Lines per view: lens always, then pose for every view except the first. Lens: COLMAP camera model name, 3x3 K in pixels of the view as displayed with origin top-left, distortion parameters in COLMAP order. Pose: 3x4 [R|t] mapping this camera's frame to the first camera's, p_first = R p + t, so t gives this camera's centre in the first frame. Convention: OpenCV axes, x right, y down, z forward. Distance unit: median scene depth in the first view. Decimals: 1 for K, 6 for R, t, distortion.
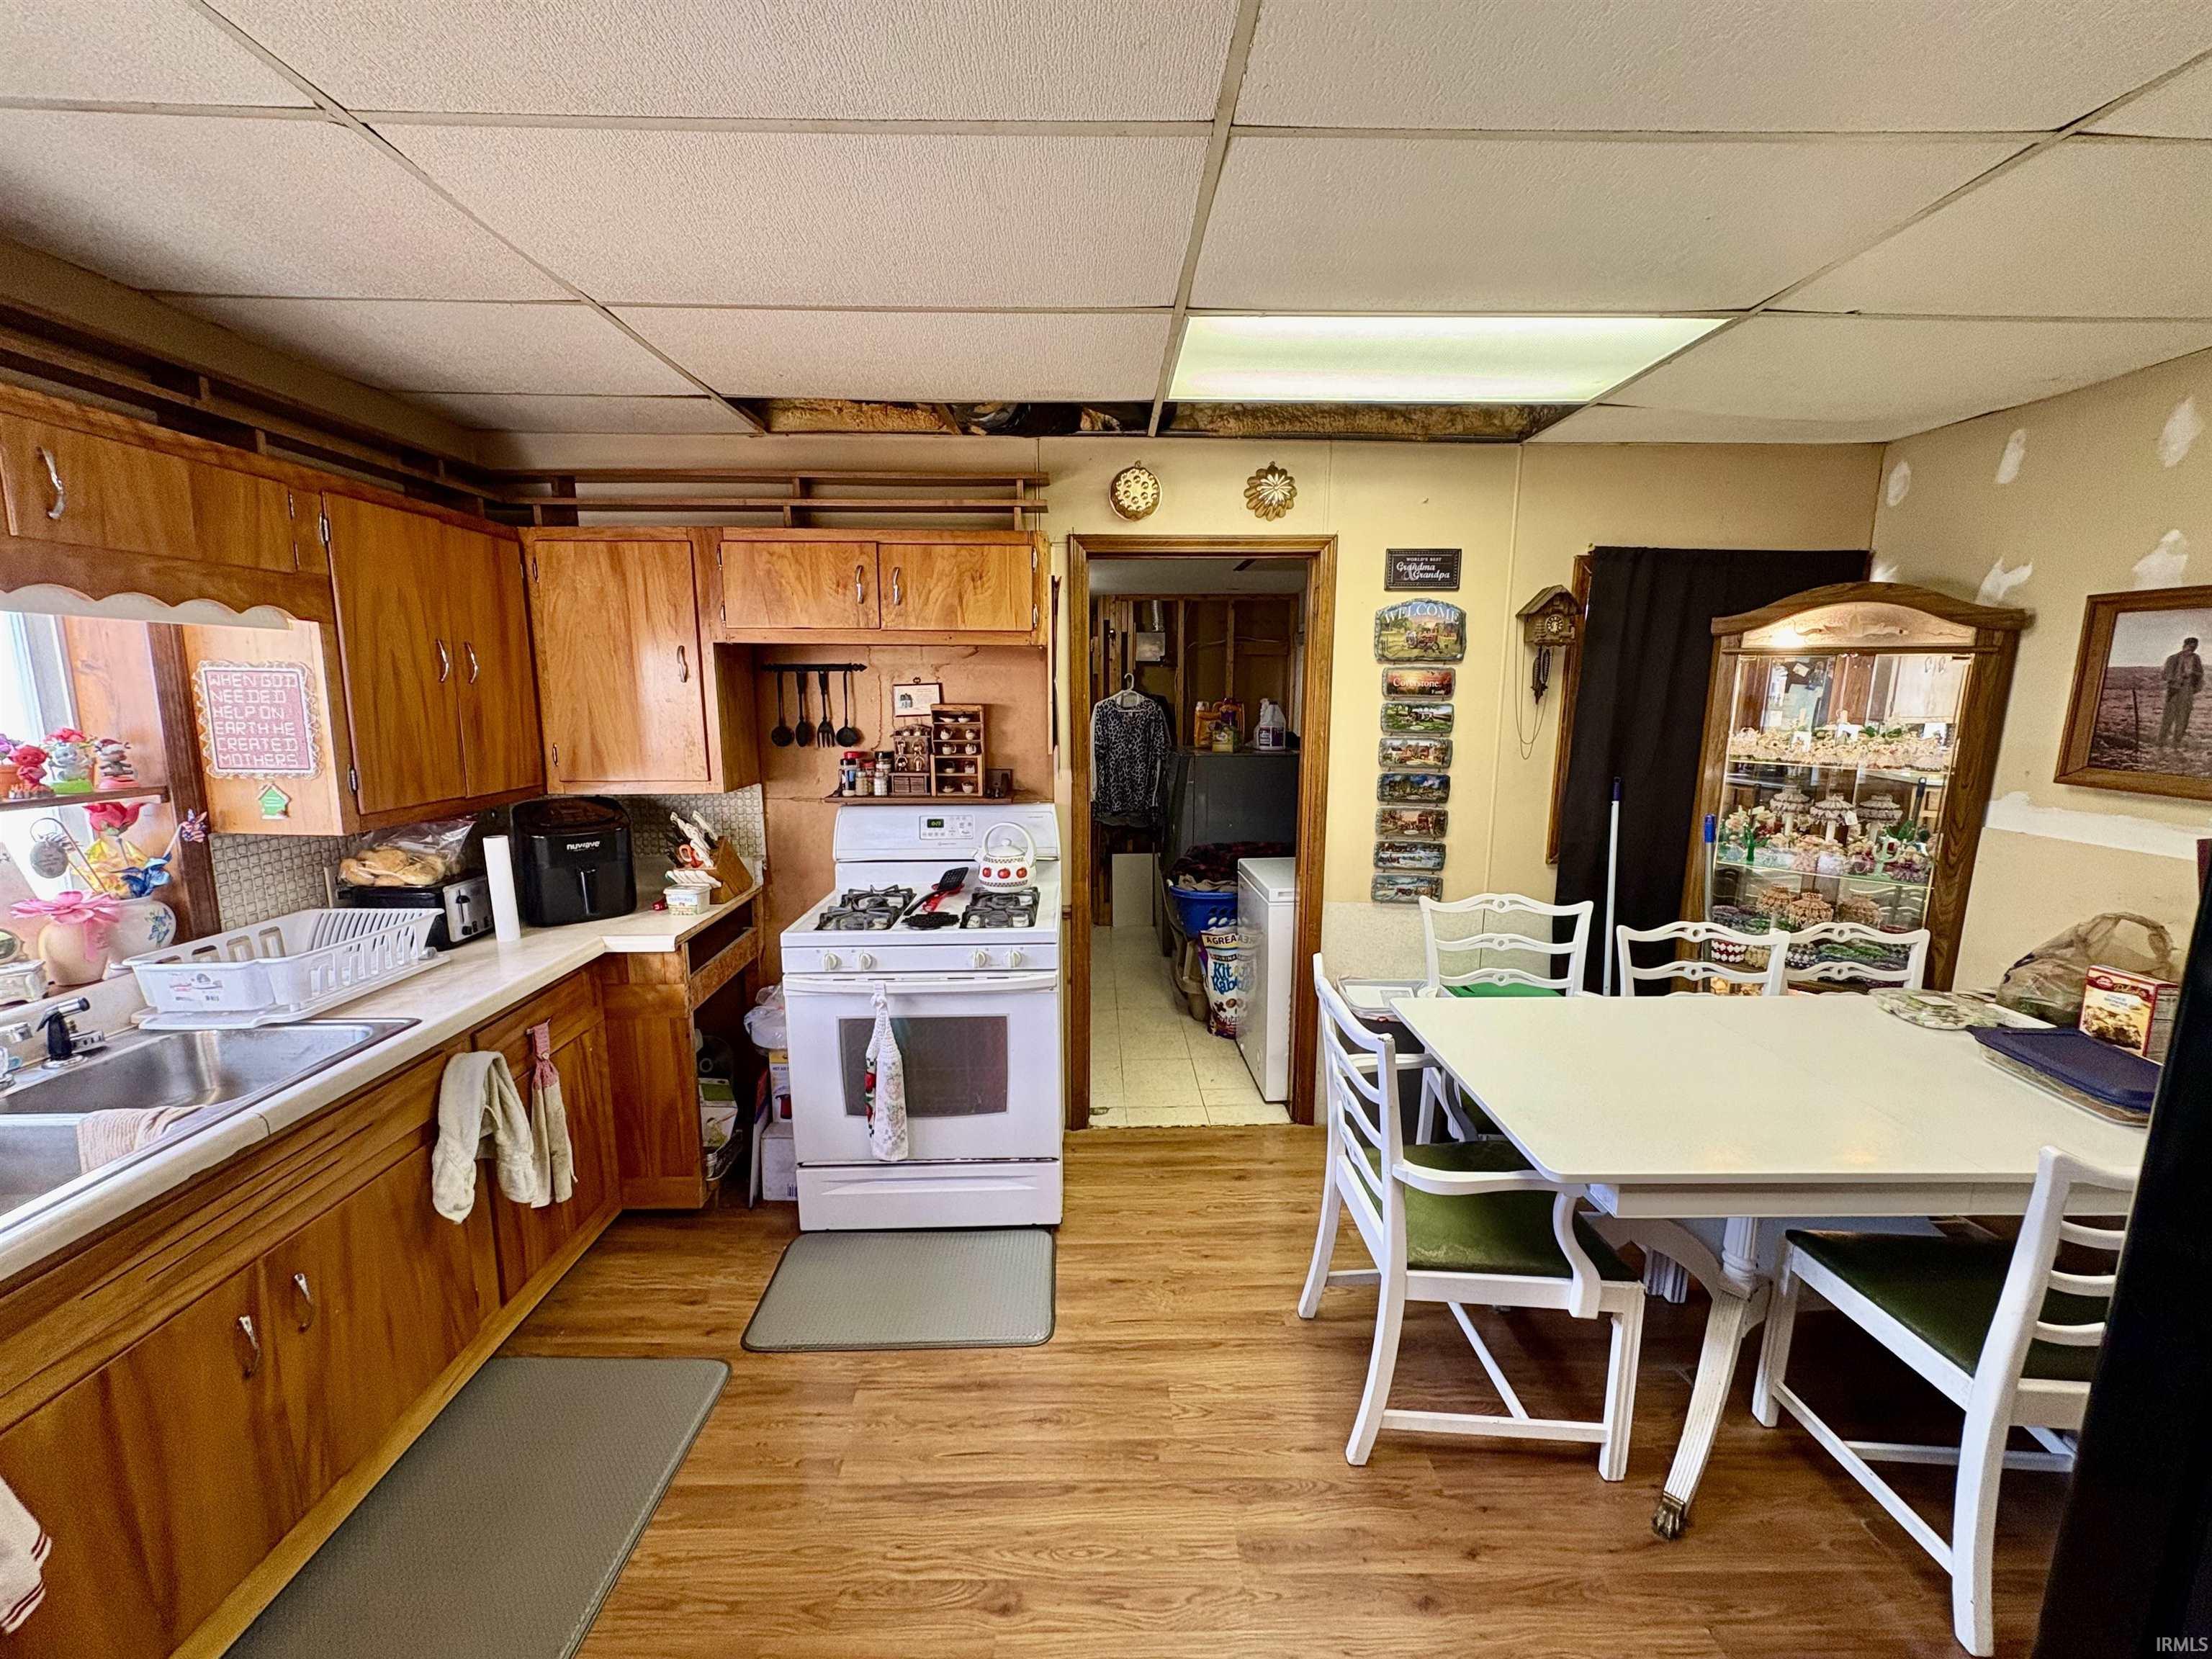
lens RADIAL K [[880.6, 0, 1099.8], [0, 880.6, 829.2], [0, 0, 1]] dist [-0.001377, 0.001009]
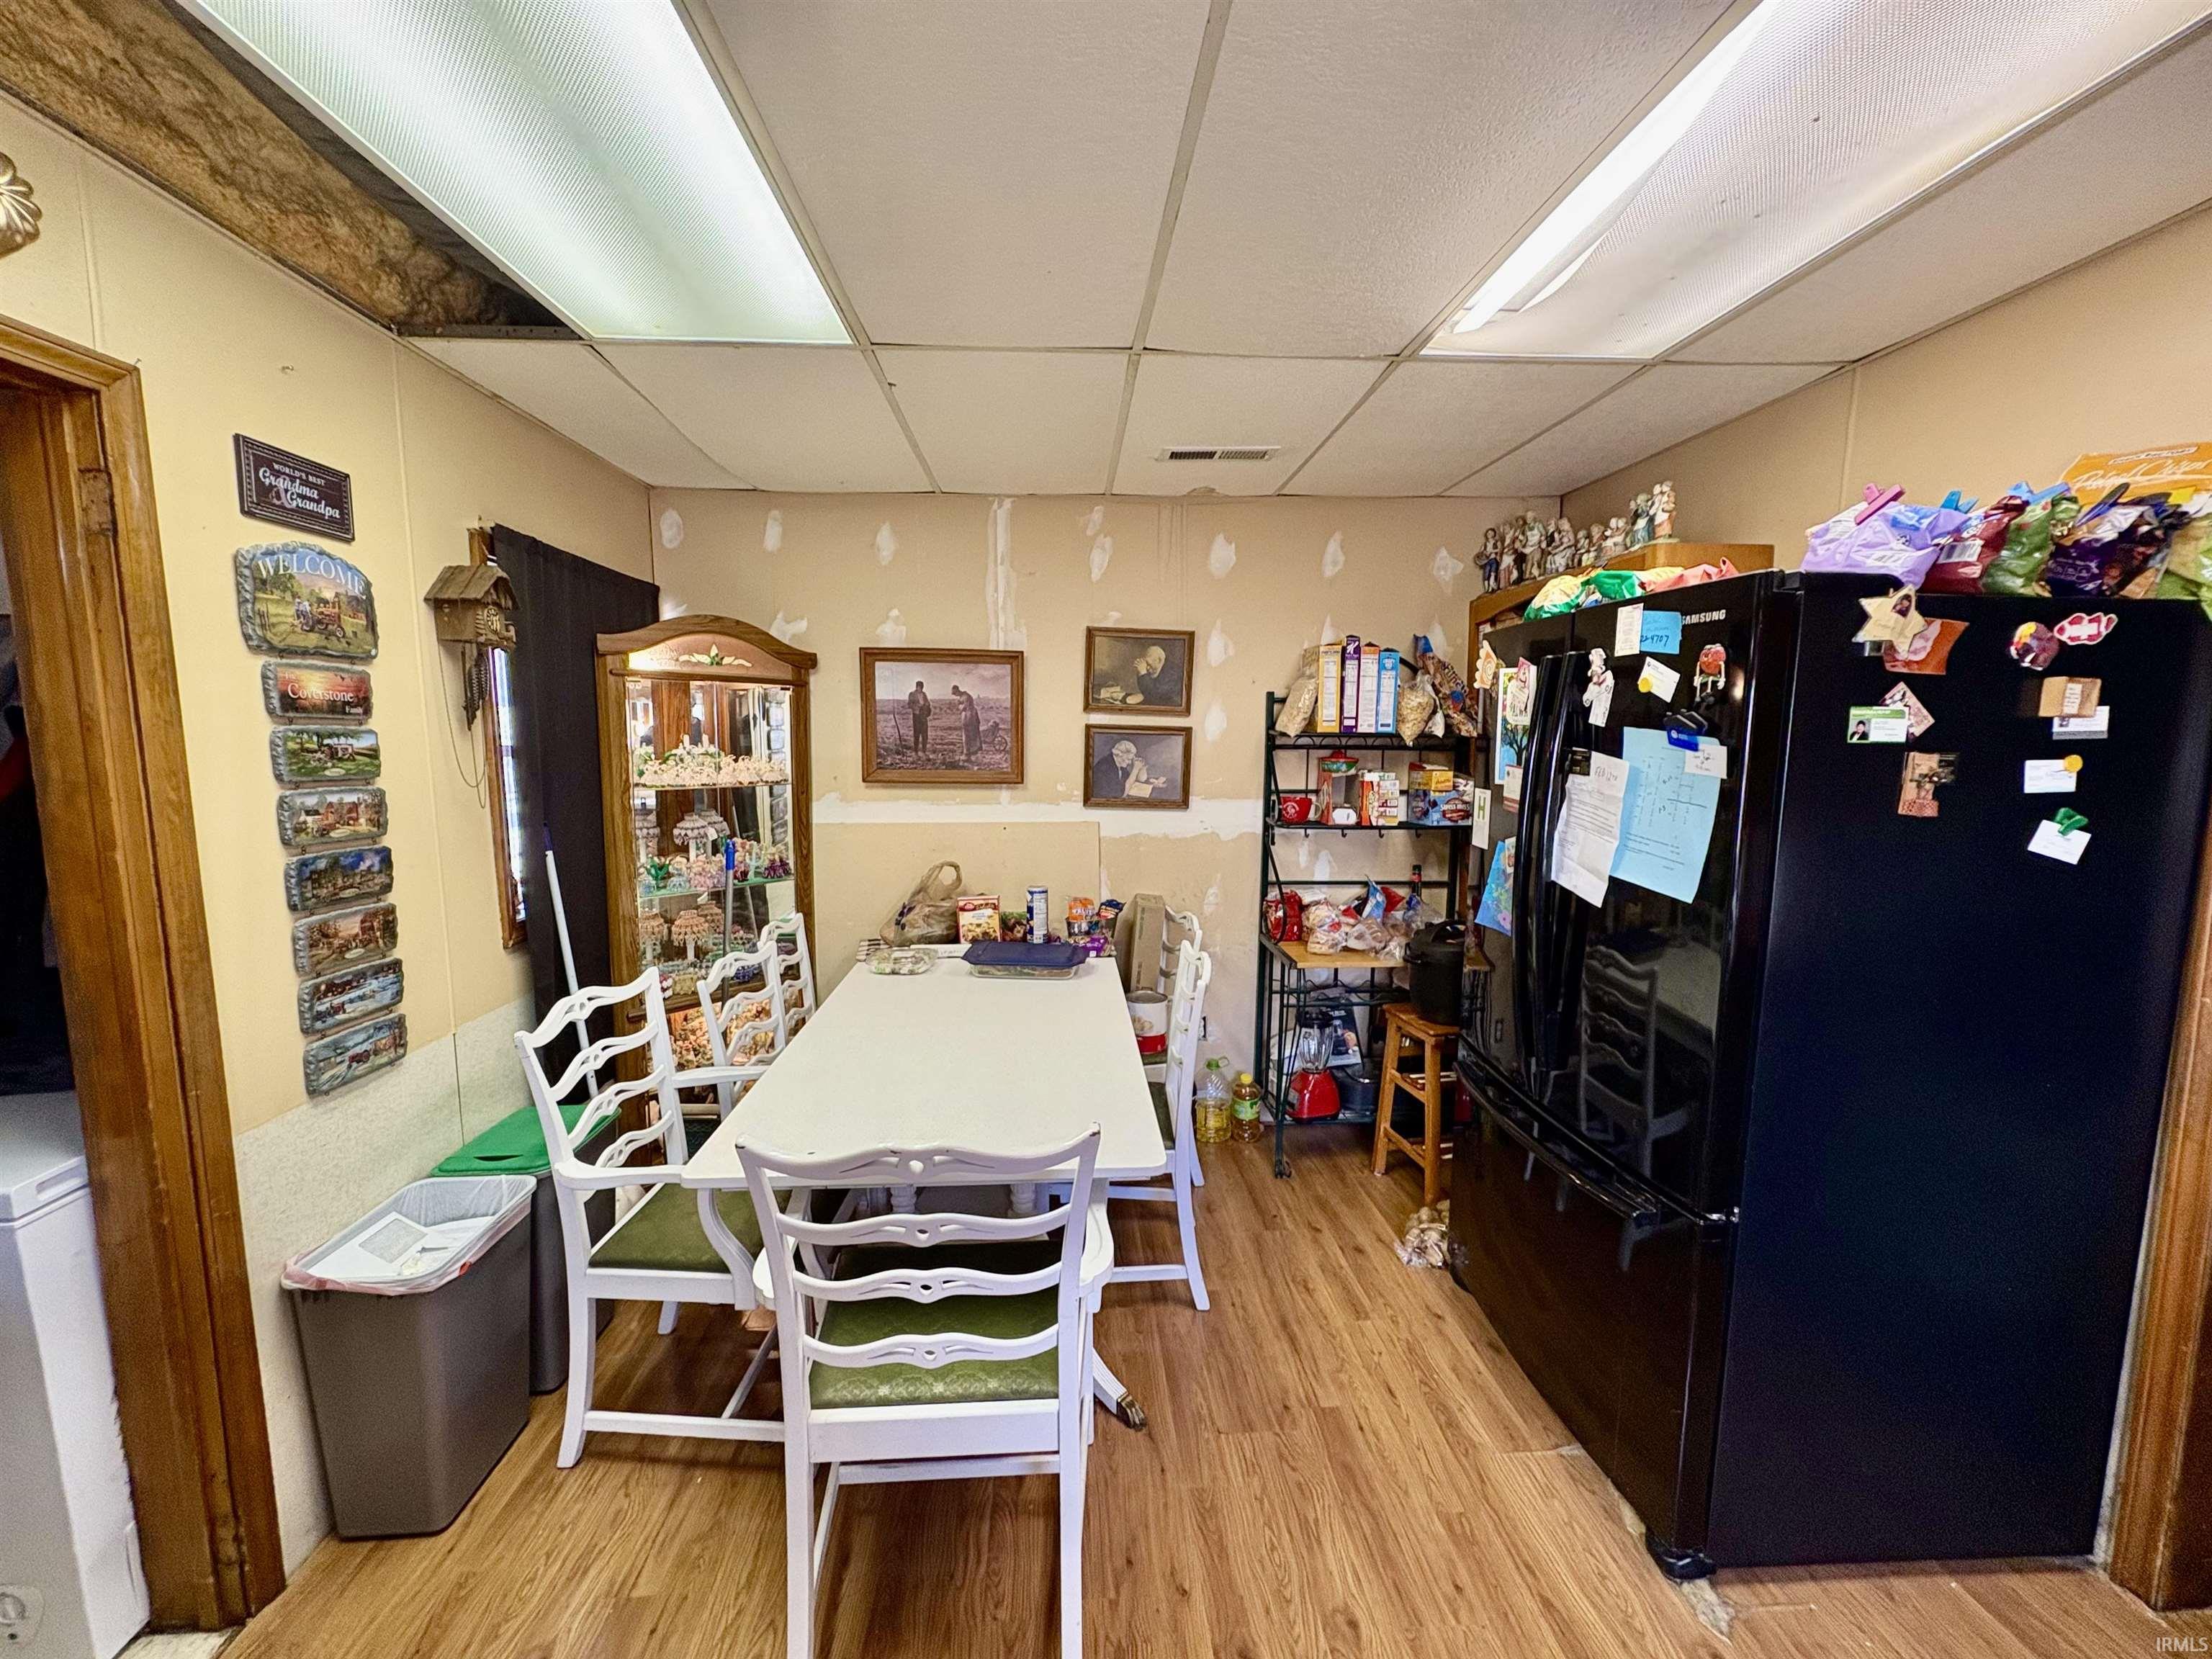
lens RADIAL K [[880.6, 0, 1111.4], [0, 880.6, 826.9], [0, 0, 1]] dist [-0.001377, 0.001009]
pose [[-0.054498, -0.112385, 0.992169, -0.235608], [0.161195, 0.979622, 0.119818, -0.067513], [-0.985417, 0.166462, -0.035271, 0.528043]]
